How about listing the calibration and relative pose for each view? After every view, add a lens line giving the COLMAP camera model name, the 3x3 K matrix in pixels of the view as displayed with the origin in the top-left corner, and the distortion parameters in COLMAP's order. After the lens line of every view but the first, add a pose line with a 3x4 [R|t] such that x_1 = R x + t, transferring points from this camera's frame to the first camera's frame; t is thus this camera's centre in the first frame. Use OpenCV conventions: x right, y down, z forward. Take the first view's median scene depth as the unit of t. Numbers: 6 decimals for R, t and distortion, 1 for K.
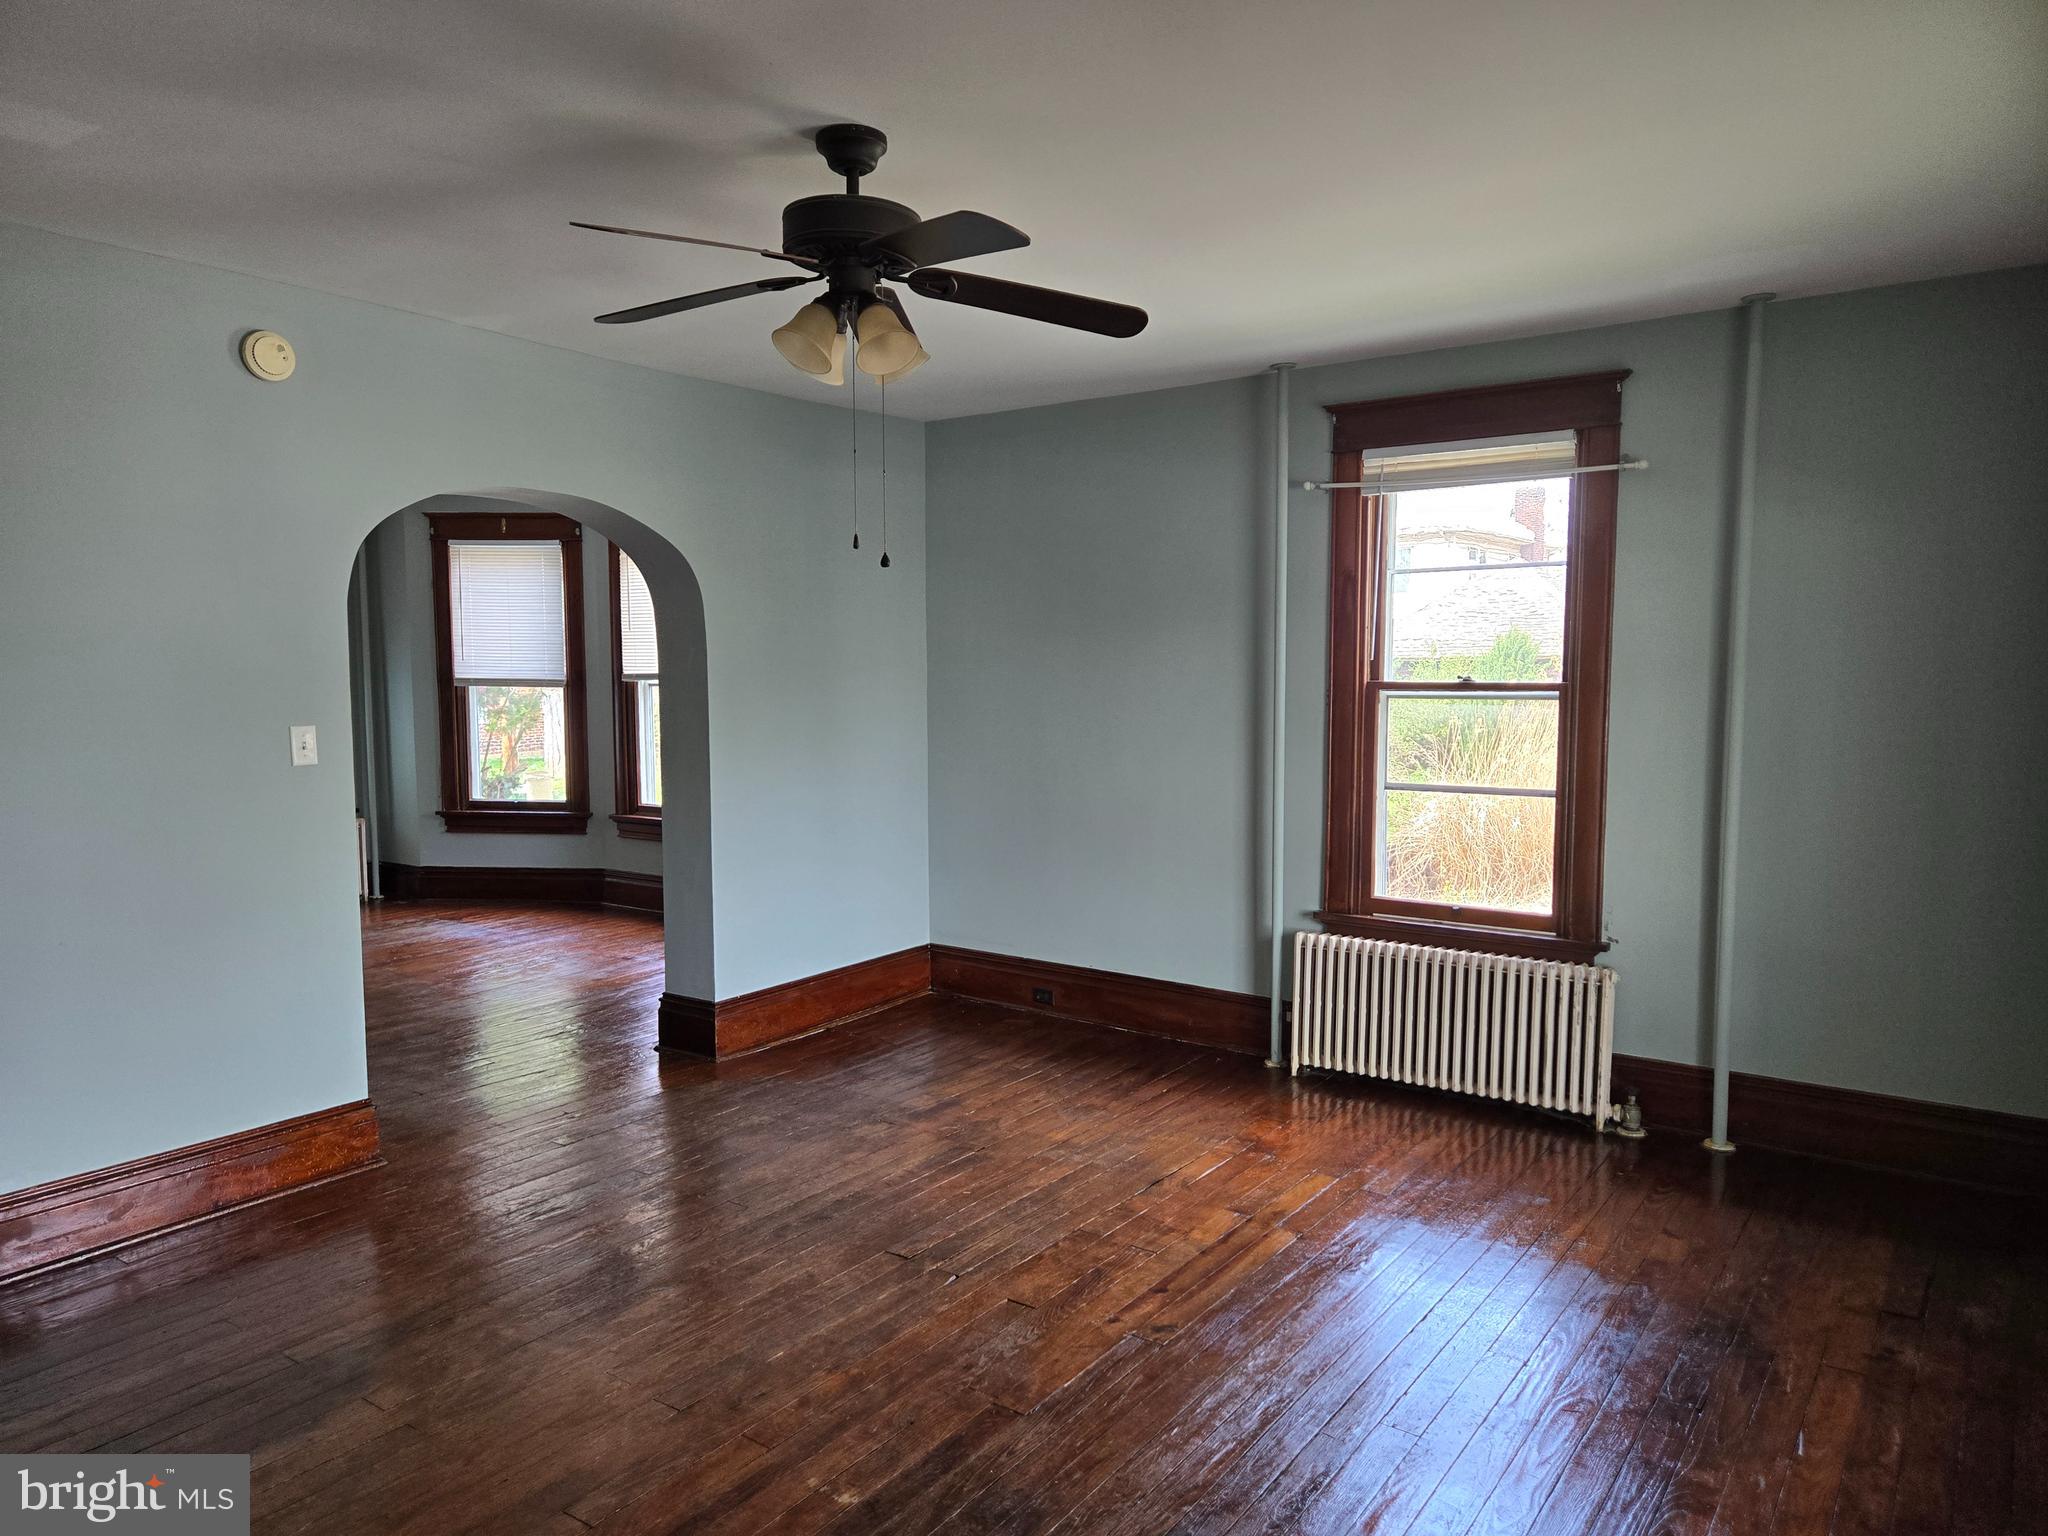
lens RADIAL K [[1370.1, 0, 1026.9], [0, 1370.1, 807.8], [0, 0, 1]] dist [0.007790, 0.000179]
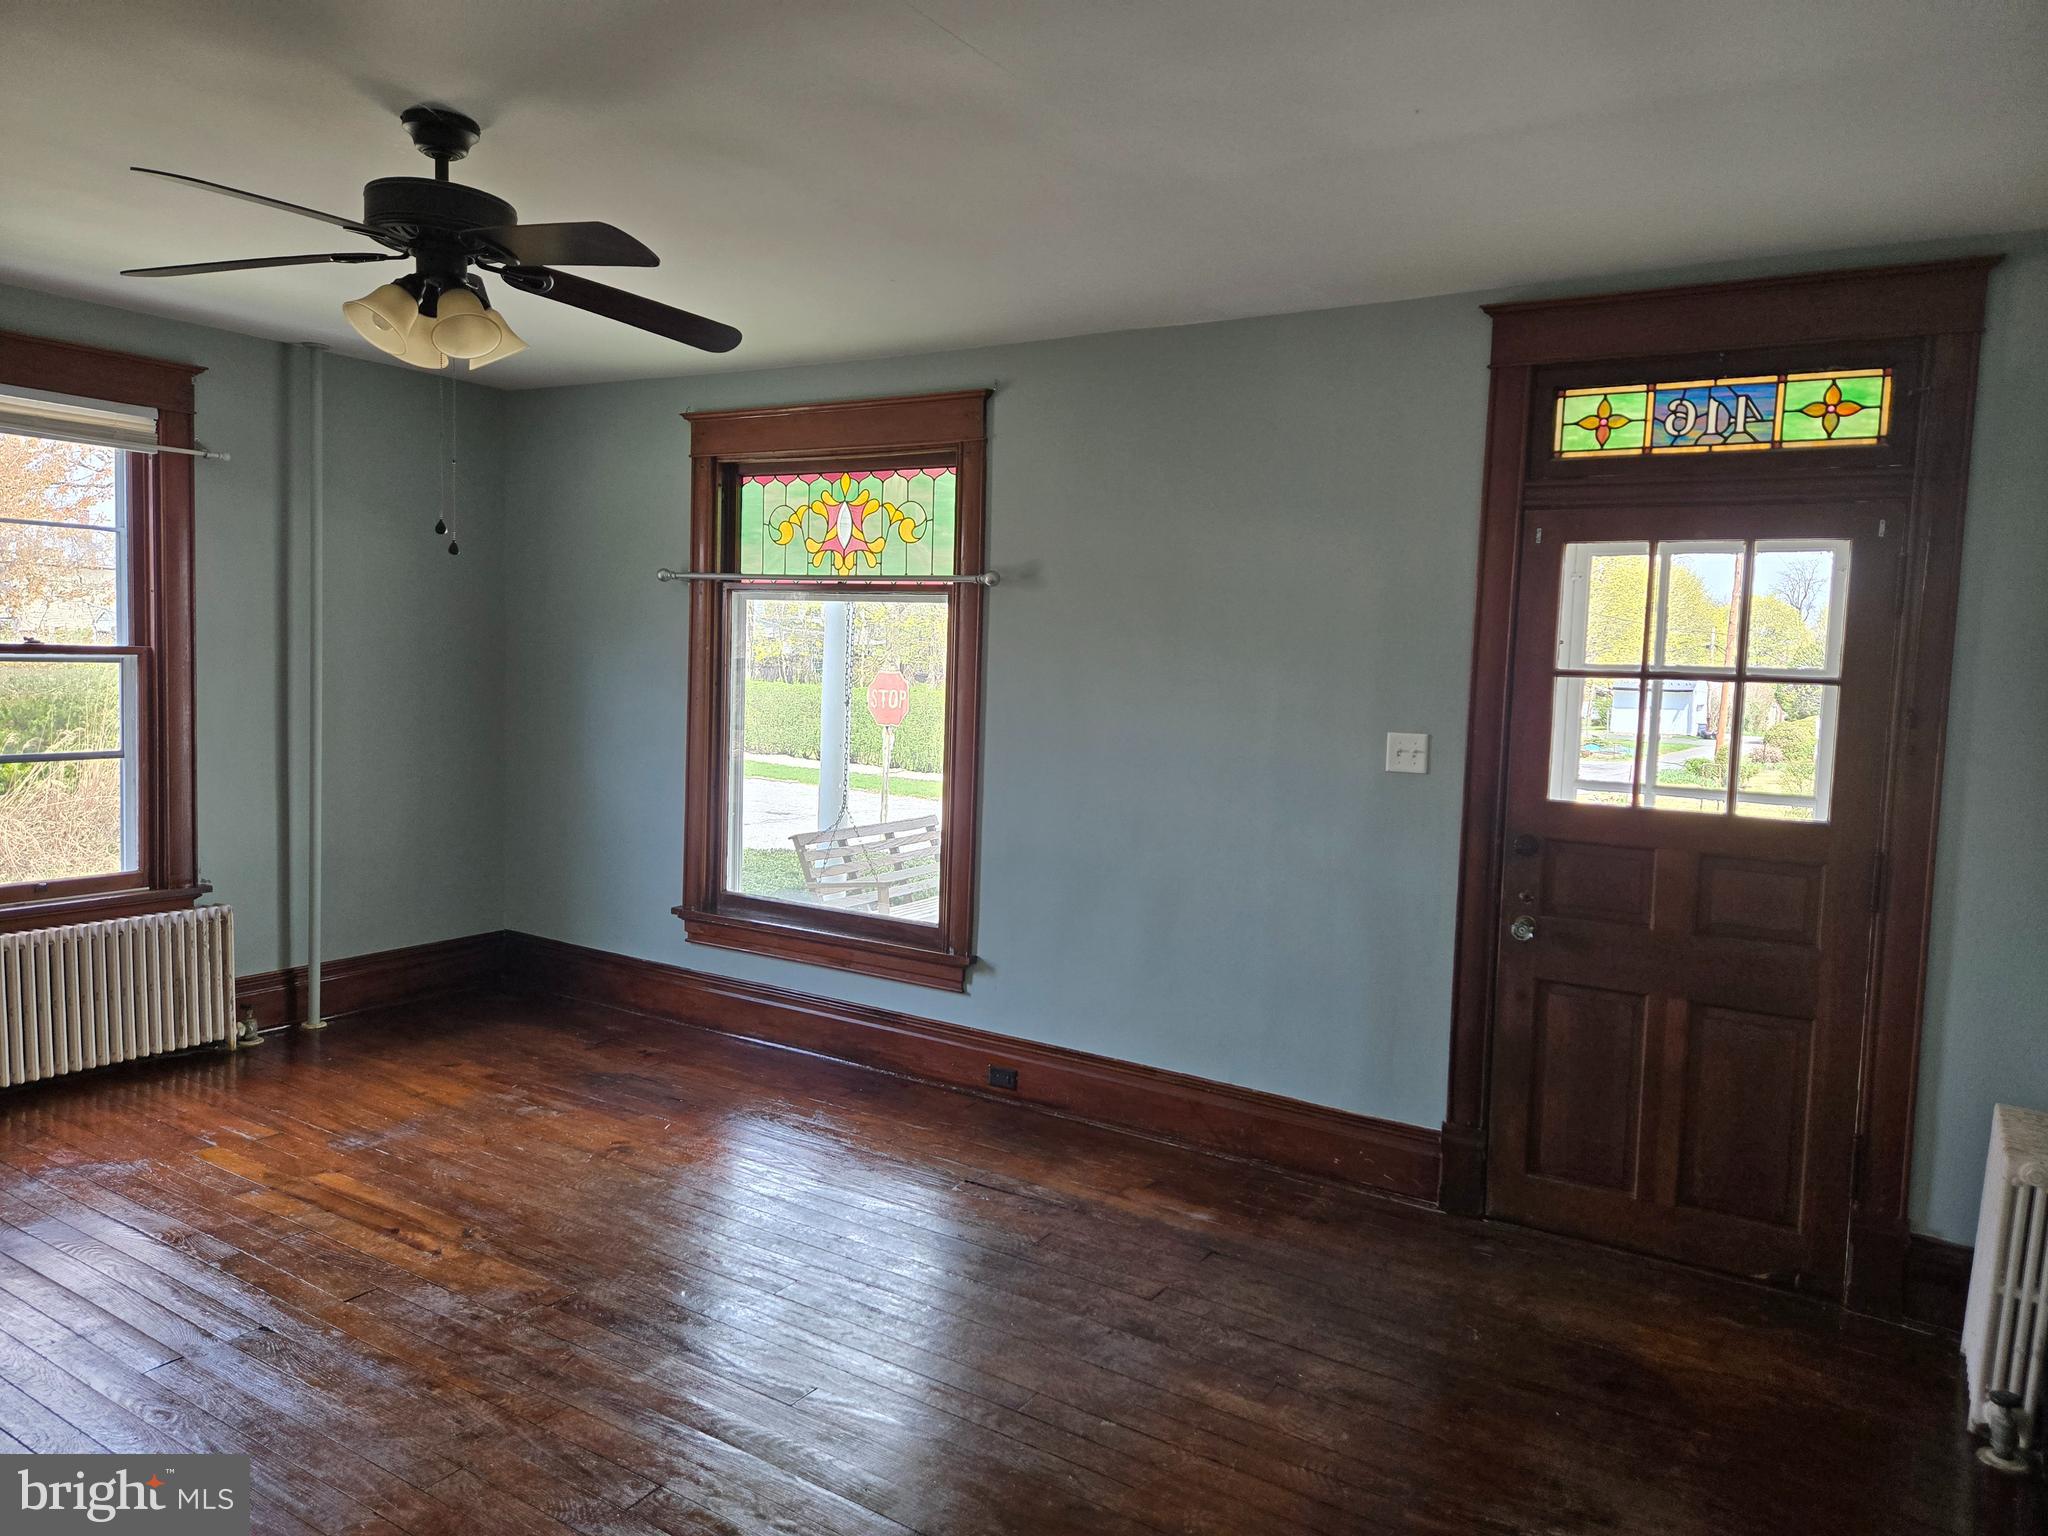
lens RADIAL K [[1357.0, 0, 1024.0], [0, 1357.0, 768.0], [0, 0, 1]] dist [0.024875, -0.000187]
pose [[-0.060653, -0.088563, 0.994222, -0.763496], [0.061962, 0.993801, 0.092305, -0.059297], [-0.996234, 0.067202, -0.054790, 0.434516]]
